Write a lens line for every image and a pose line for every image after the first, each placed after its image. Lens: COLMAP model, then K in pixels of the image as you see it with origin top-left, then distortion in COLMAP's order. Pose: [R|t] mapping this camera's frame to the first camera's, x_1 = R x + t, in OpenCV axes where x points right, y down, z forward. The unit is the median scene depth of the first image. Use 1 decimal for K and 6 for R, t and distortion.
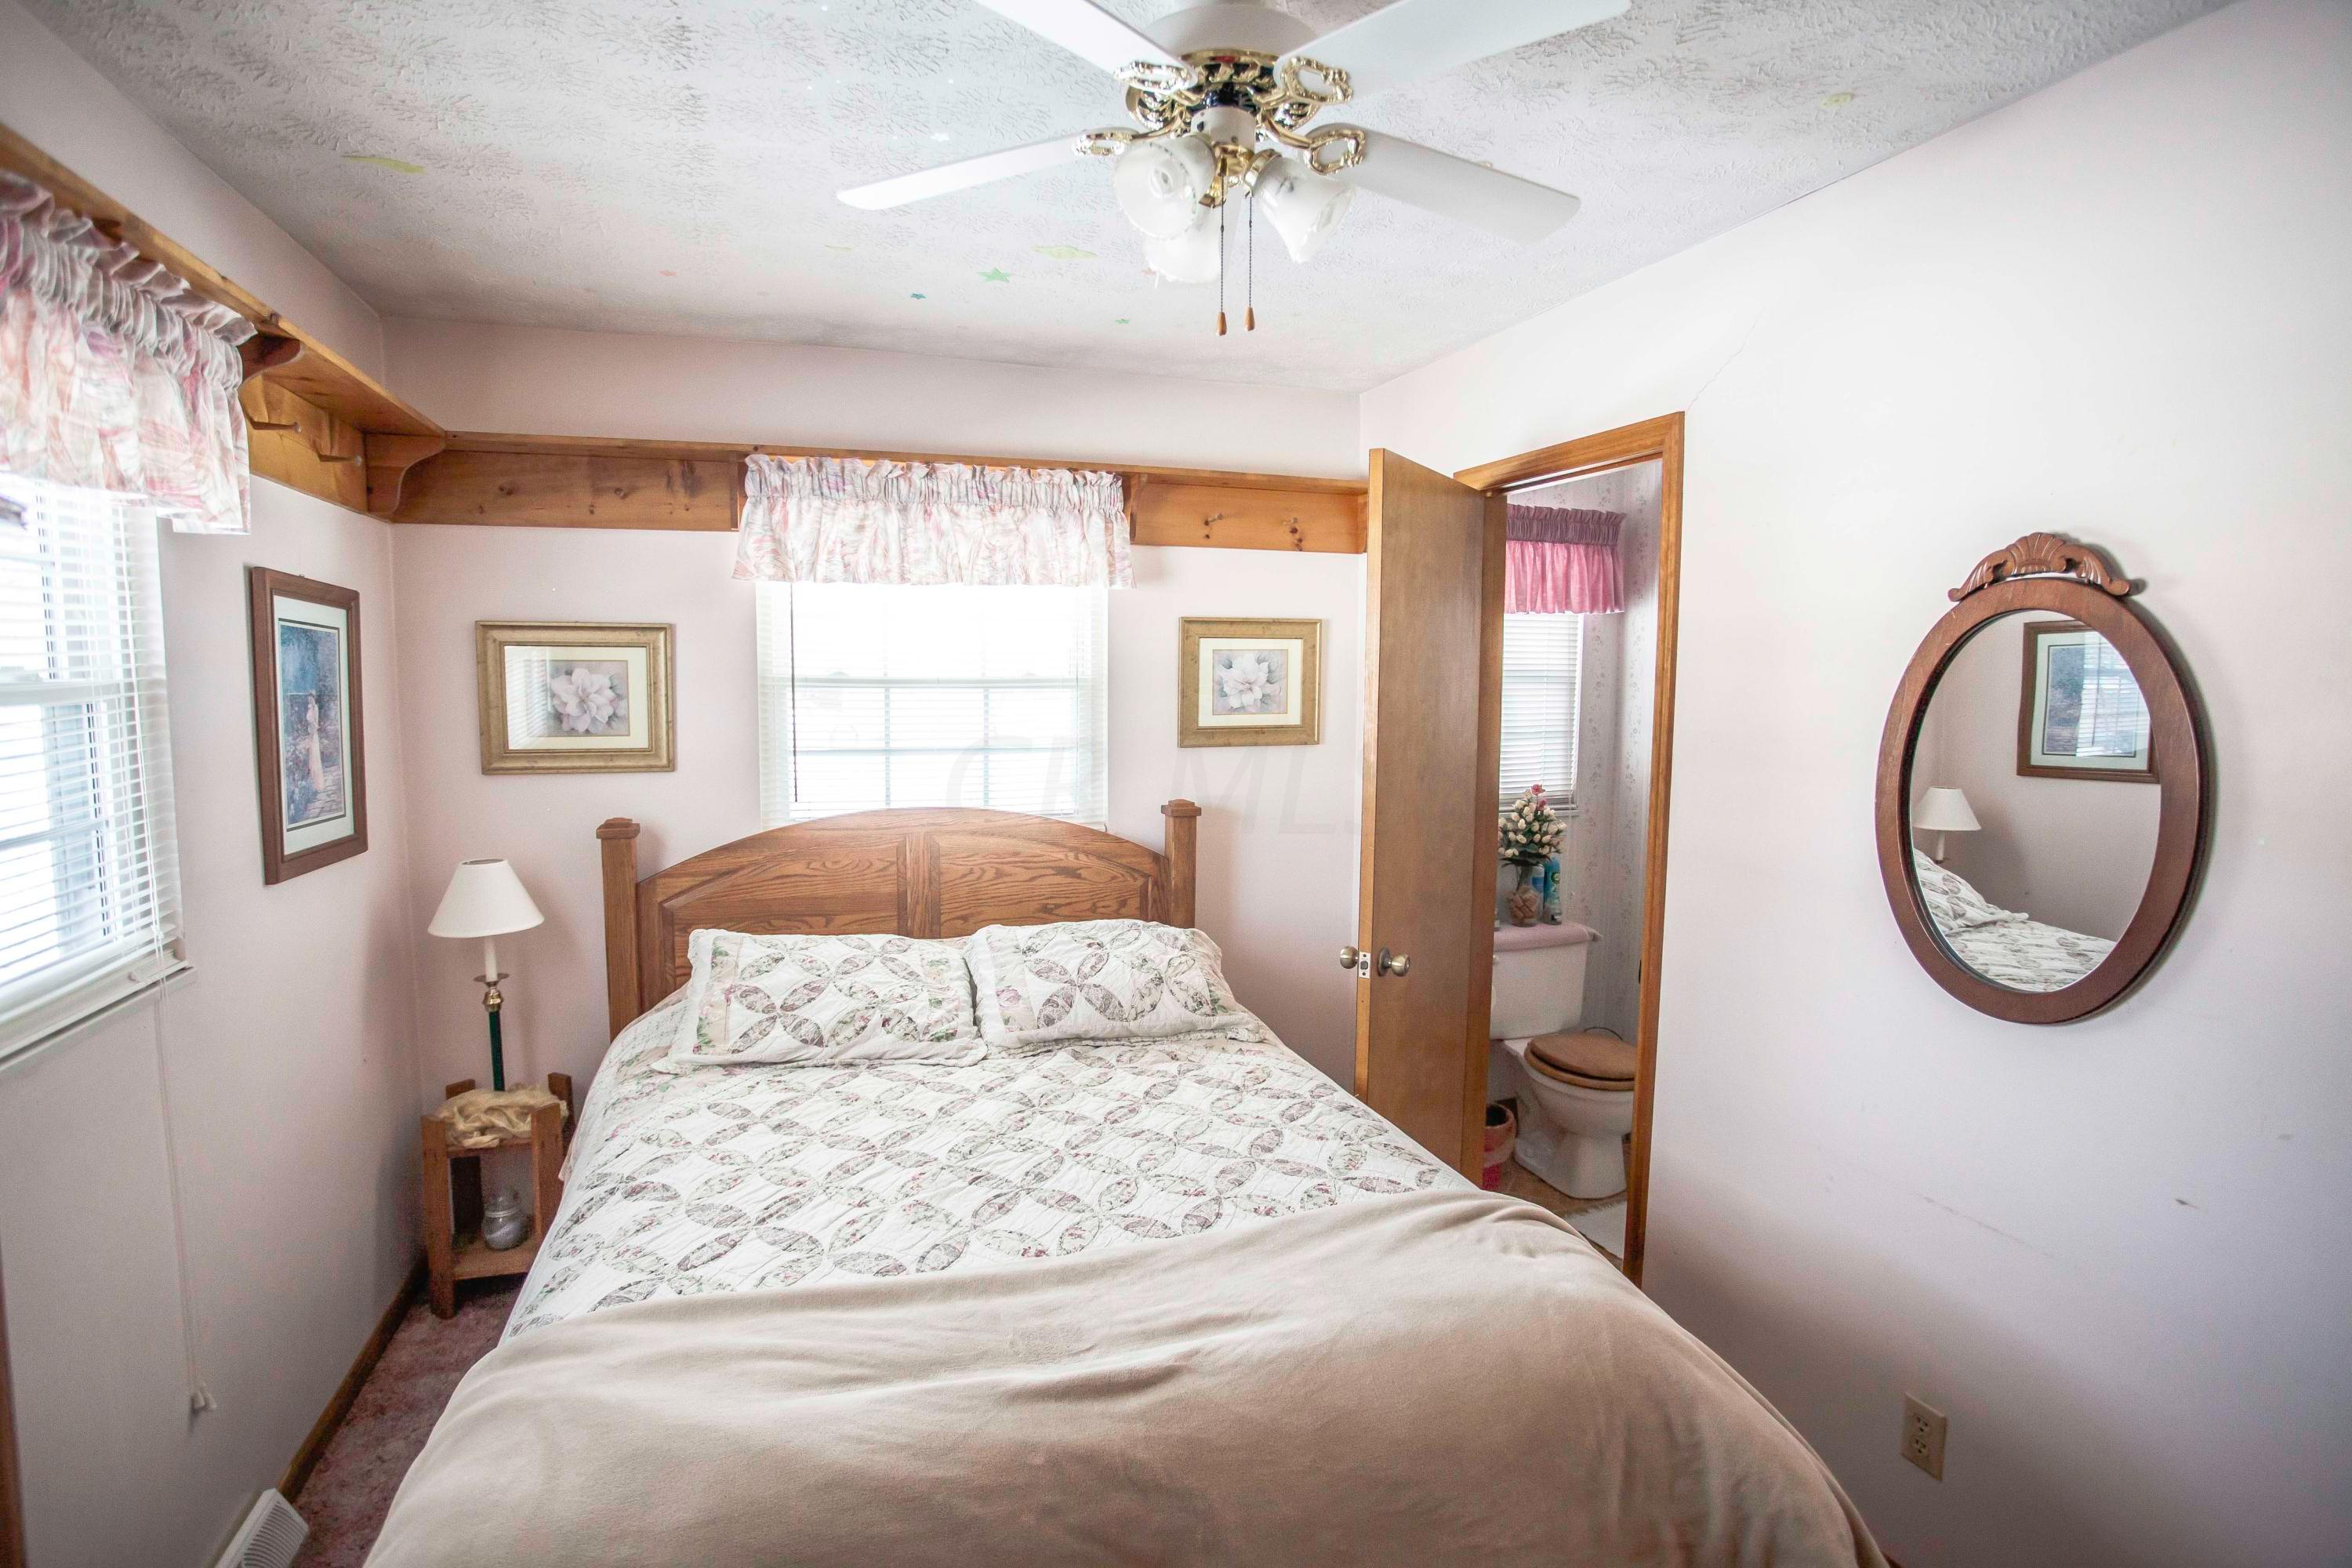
lens RADIAL K [[1195.2, 0, 1161.8], [0, 1195.2, 767.8], [0, 0, 1]] dist [-0.075066, 0.034959]
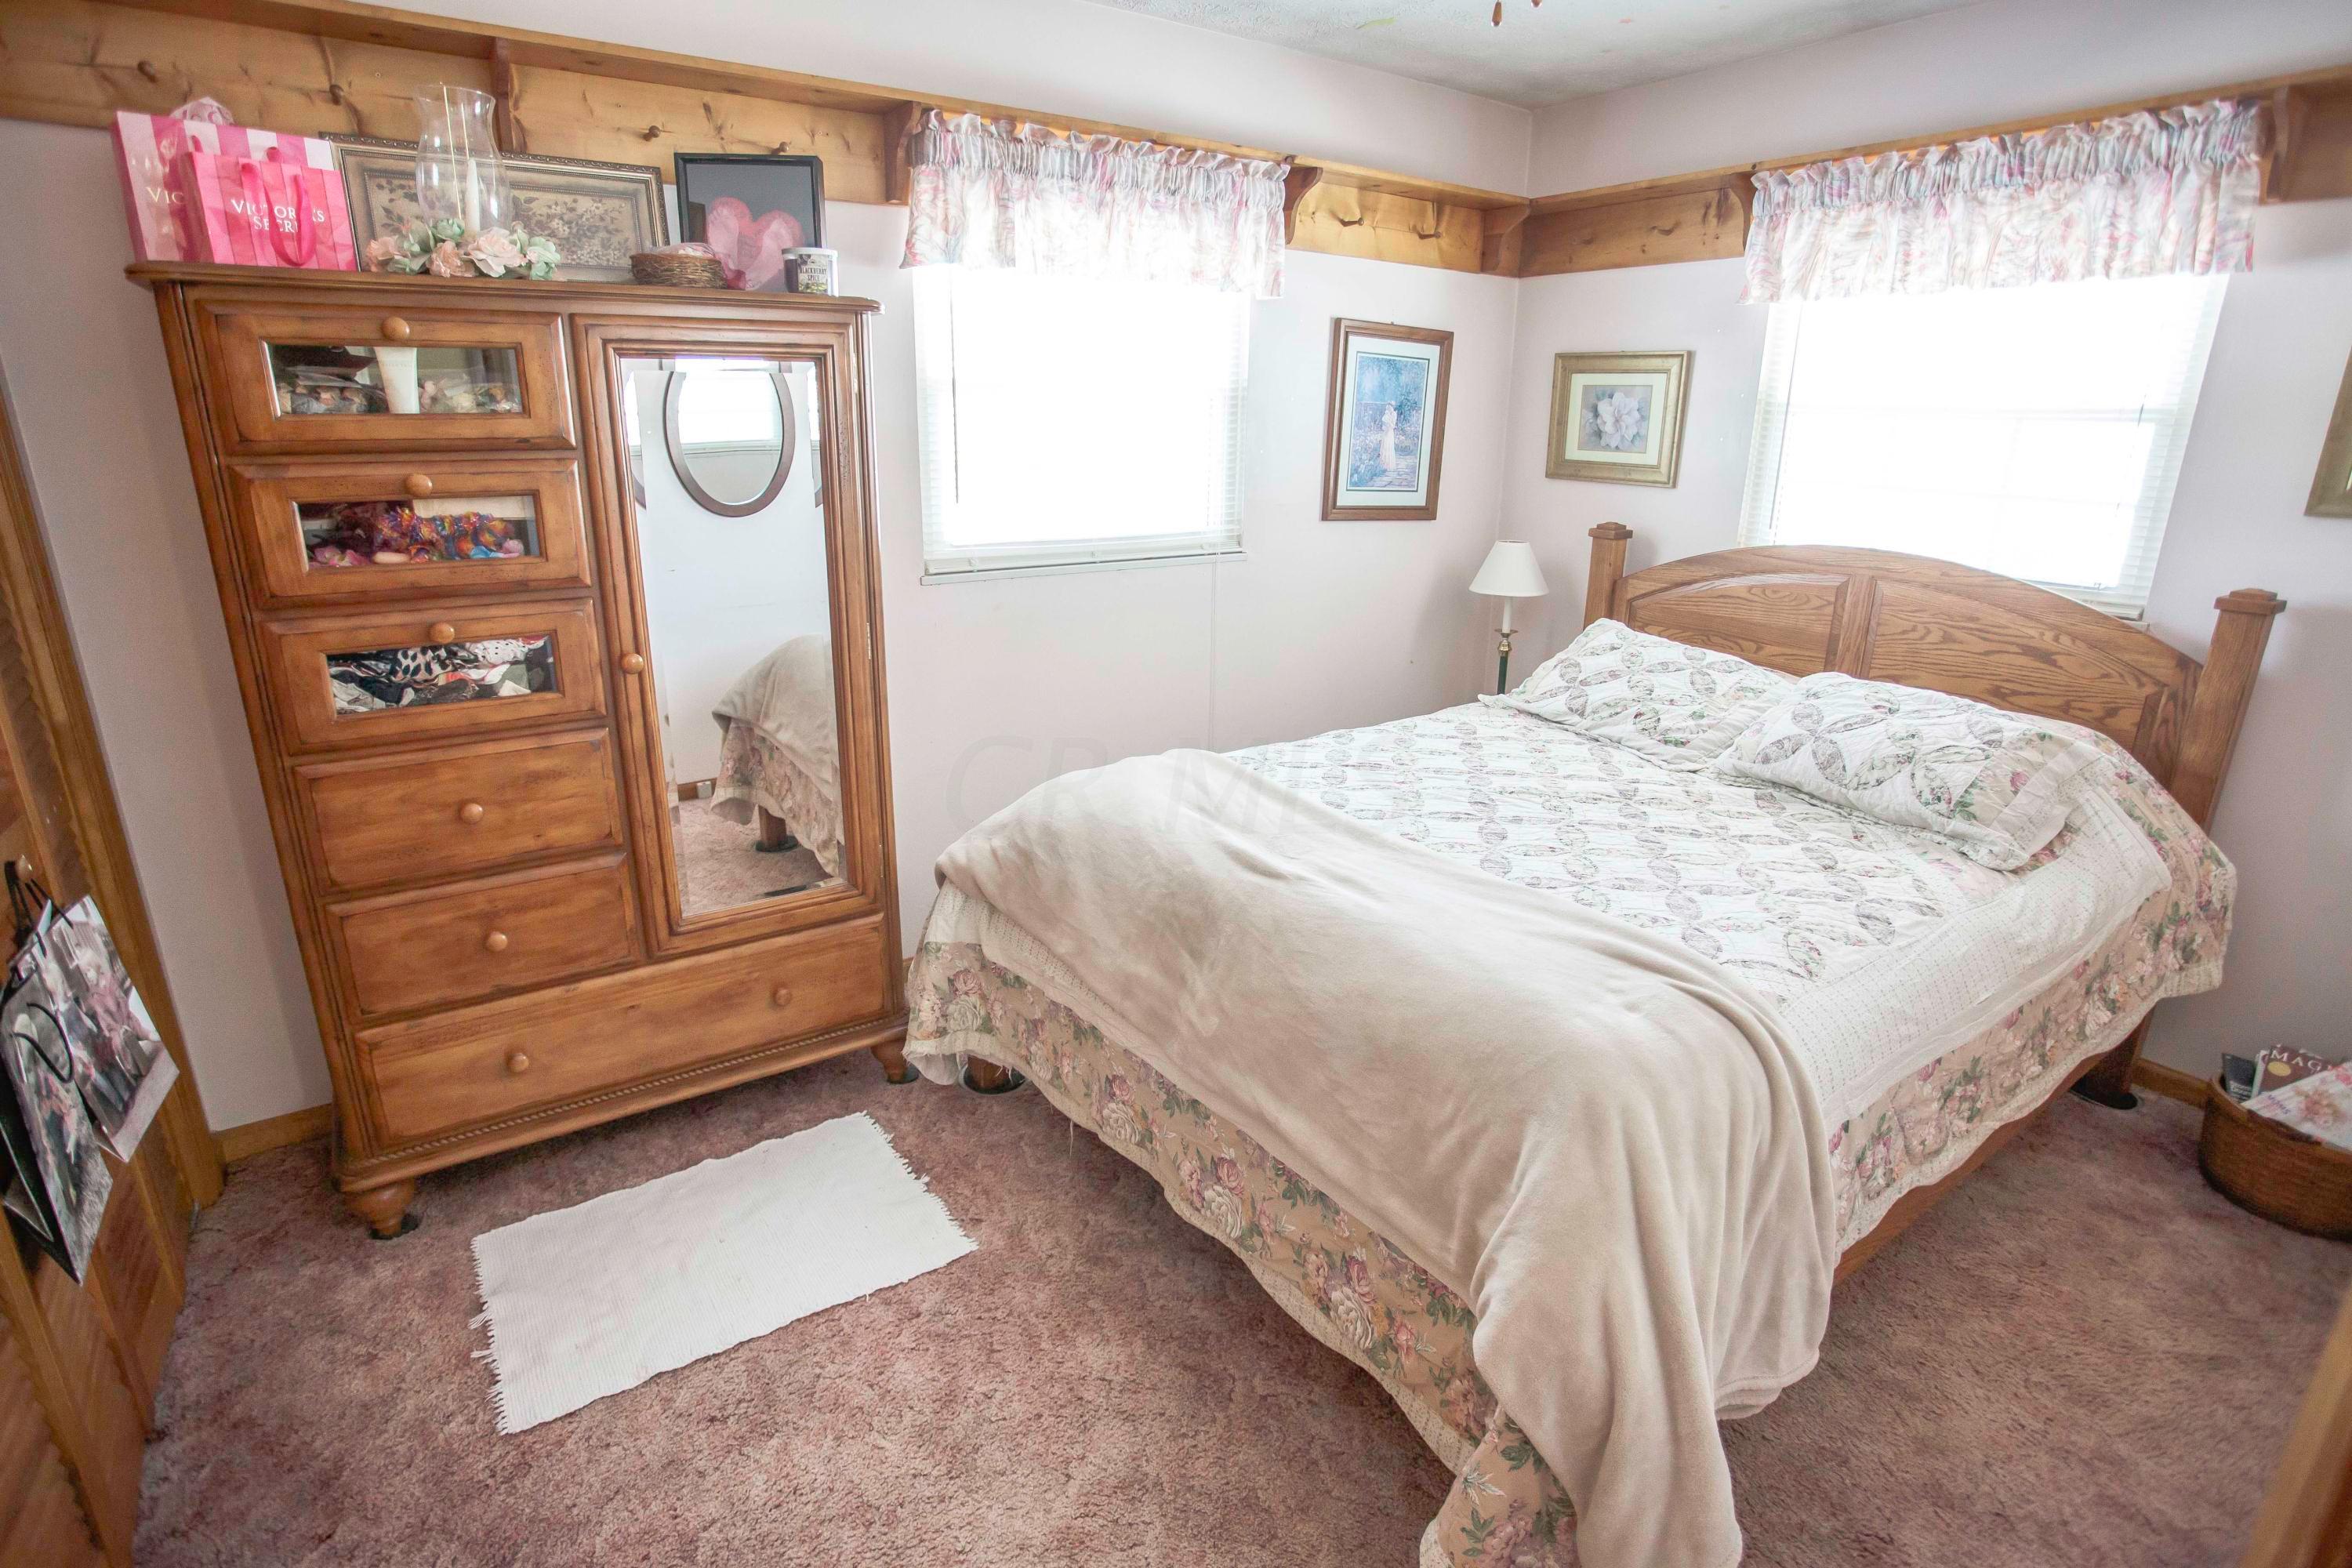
lens RADIAL K [[1175.4, 0, 1084.0], [0, 1175.4, 787.2], [0, 0, 1]] dist [-0.064294, 0.021334]
pose [[0.212238, 0.294396, -0.931819, 0.647840], [-0.094966, 0.955243, 0.280166, 0.023475], [0.972593, 0.029029, 0.230697, 0.236406]]
